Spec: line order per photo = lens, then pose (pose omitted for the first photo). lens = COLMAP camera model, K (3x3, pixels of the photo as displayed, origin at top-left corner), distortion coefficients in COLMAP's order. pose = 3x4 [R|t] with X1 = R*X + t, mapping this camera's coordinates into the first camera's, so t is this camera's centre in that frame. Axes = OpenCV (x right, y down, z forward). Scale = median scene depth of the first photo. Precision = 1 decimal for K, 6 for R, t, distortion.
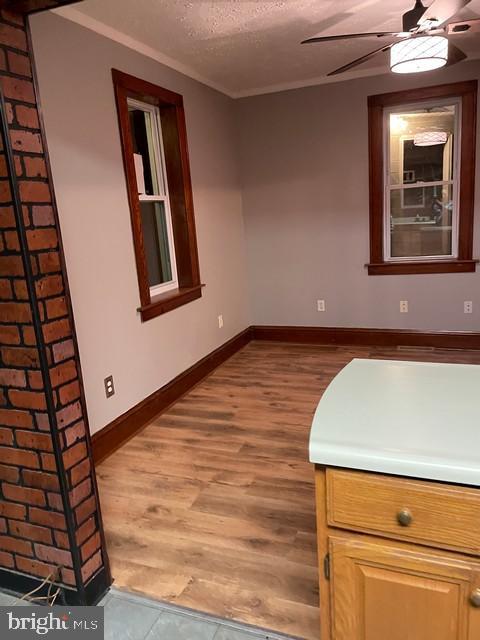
lens RADIAL K [[474.4, 0, 240.0], [0, 474.4, 320.0], [0, 0, 1]] dist [0.085954, -0.121637]
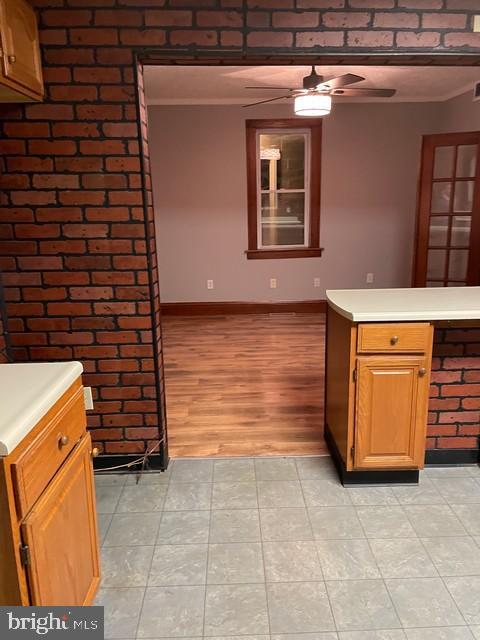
lens RADIAL K [[474.4, 0, 240.0], [0, 474.4, 320.0], [0, 0, 1]] dist [0.085954, -0.121637]
pose [[0.921354, -0.039596, 0.386701, -0.669192], [0.038004, 0.999208, 0.011767, 0.143270], [-0.386861, 0.003855, 0.922130, -0.451296]]
